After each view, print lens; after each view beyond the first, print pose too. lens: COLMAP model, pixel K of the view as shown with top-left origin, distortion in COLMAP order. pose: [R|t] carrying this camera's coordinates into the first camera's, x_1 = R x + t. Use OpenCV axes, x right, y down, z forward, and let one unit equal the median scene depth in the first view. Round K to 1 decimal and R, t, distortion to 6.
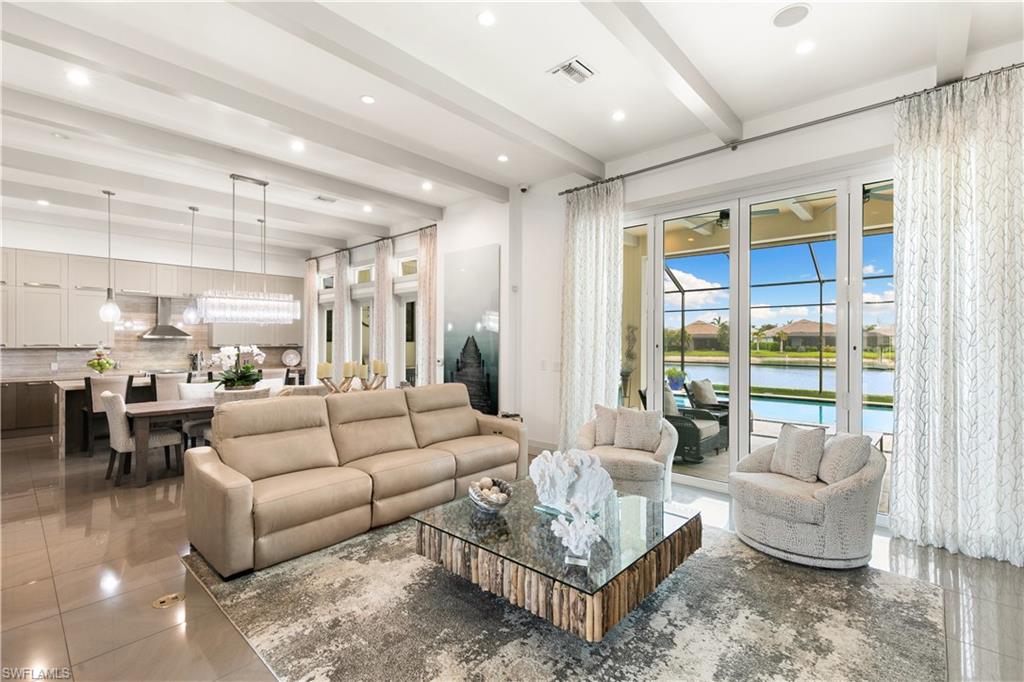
lens RADIAL K [[461.6, 0, 511.6], [0, 461.6, 340.3], [0, 0, 1]] dist [0.007522, -0.001564]
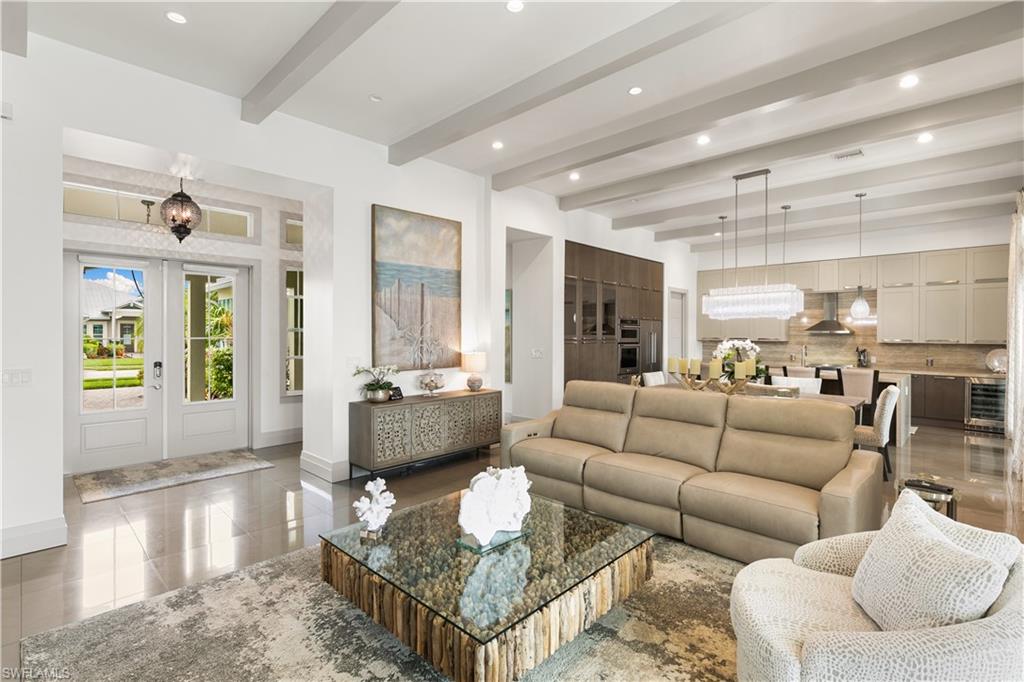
lens RADIAL K [[477.3, 0, 511.1], [0, 477.3, 336.2], [0, 0, 1]] dist [-0.015441, 0.005217]
pose [[-0.036284, 0.001373, -0.999341, 0.536843], [0.000239, 0.999999, 0.001366, 0.001446], [0.999341, -0.000189, -0.036284, 0.582548]]
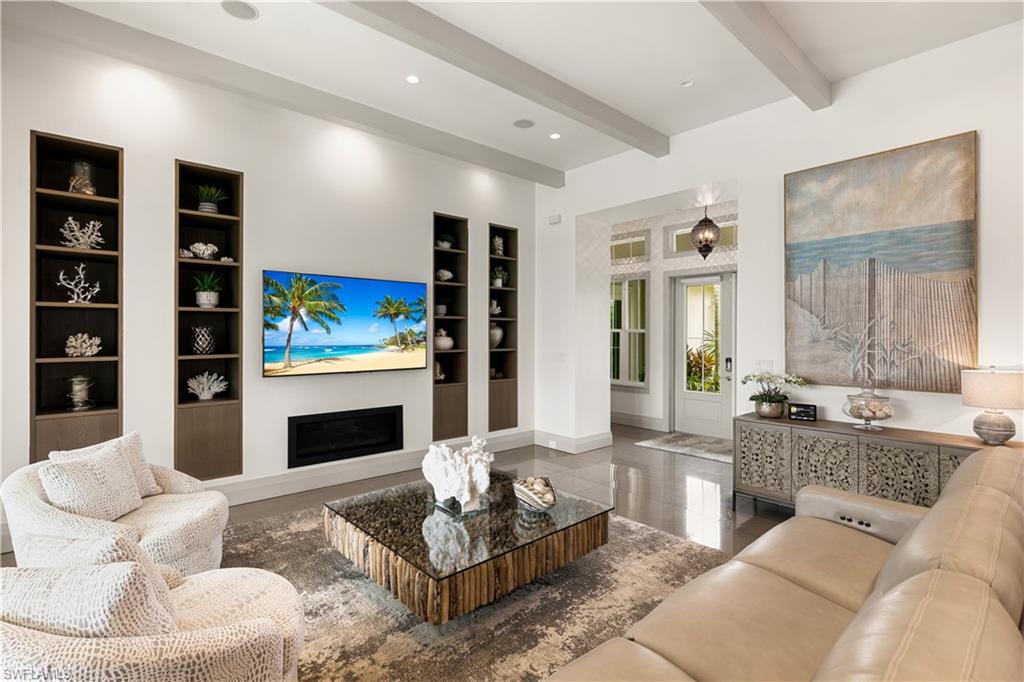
lens RADIAL K [[477.3, 0, 515.2], [0, 477.3, 336.8], [0, 0, 1]] dist [-0.015441, 0.005217]
pose [[-0.994758, -0.006214, 0.102071, -0.057902], [-0.006004, 0.999979, 0.002368, 0.003044], [-0.102083, 0.001743, -0.994774, 1.093665]]
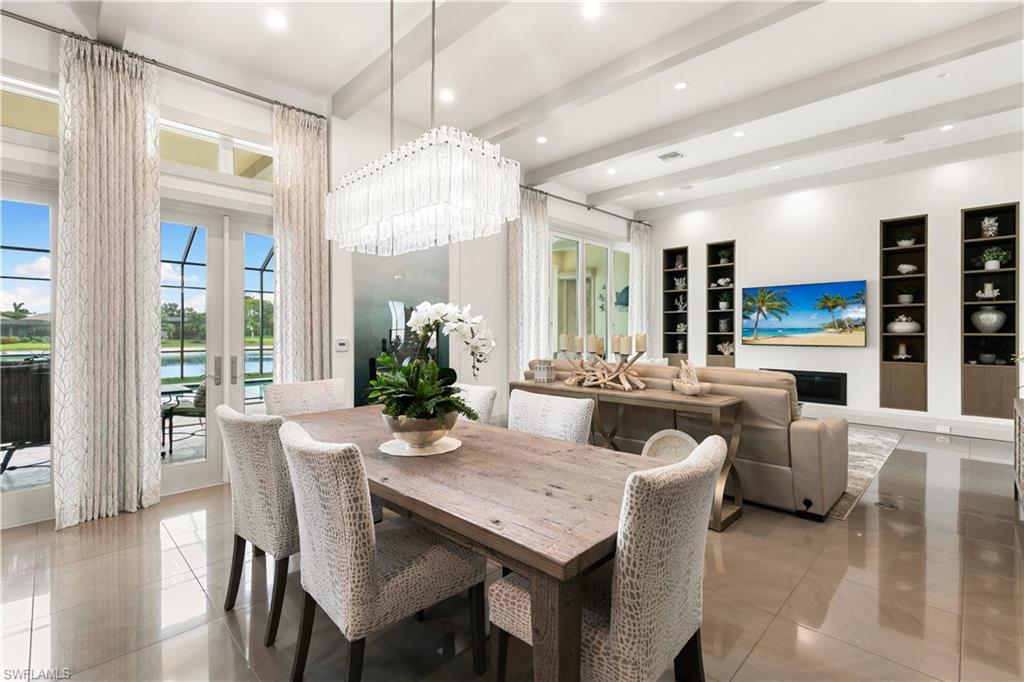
lens RADIAL K [[461.6, 0, 516.2], [0, 461.6, 334.2], [0, 0, 1]] dist [0.007522, -0.001564]
pose [[0.039500, -0.004253, 0.999211, -1.053537], [-0.004144, 0.999982, 0.004420, 0.038395], [-0.999211, -0.004315, 0.039482, 1.006770]]
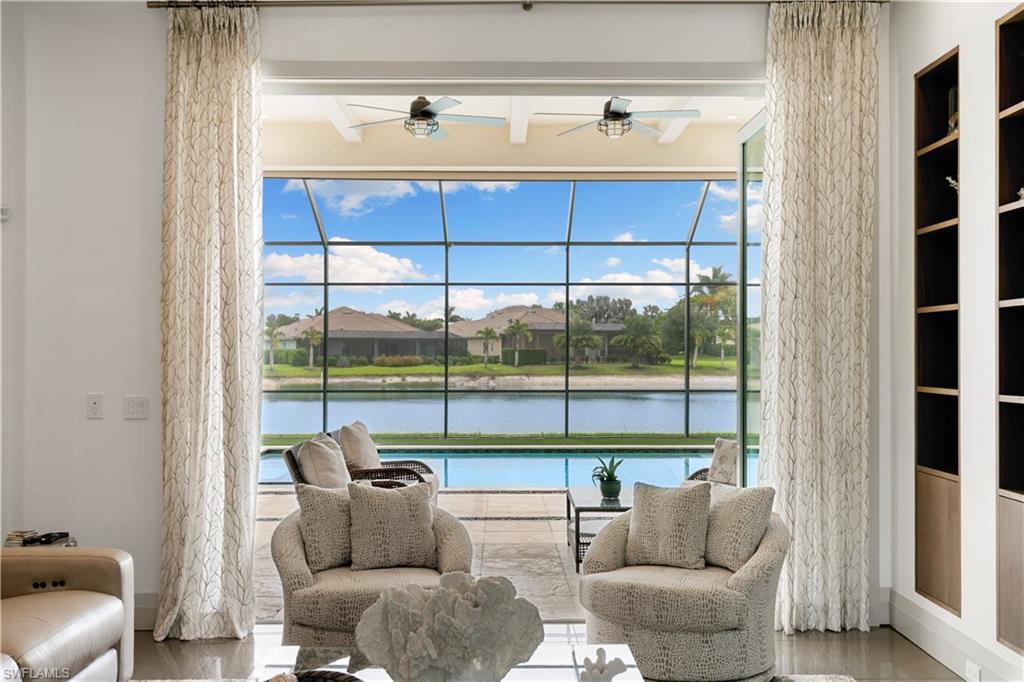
lens RADIAL K [[988.3, 0, 517.6], [0, 988.3, 342.9], [0, 0, 1]] dist [0.000739, 0.000000]
pose [[0.729437, 0.001266, 0.684046, -0.293109], [0.000367, 0.999997, -0.002242, -0.001594], [-0.684048, 0.001886, 0.729435, 0.109497]]
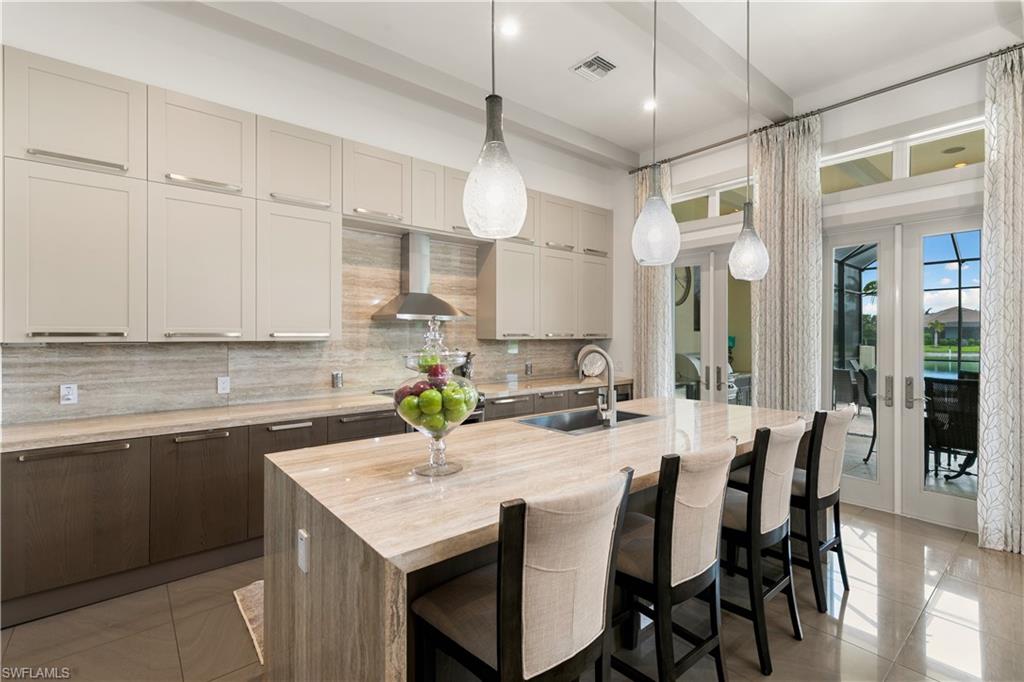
lens RADIAL K [[461.6, 0, 509.9], [0, 461.6, 333.4], [0, 0, 1]] dist [0.007522, -0.001564]
pose [[0.991030, -0.001725, -0.133626, -1.015226], [0.001897, 0.999998, 0.001161, 0.013678], [0.133624, -0.001404, 0.991031, 0.934082]]
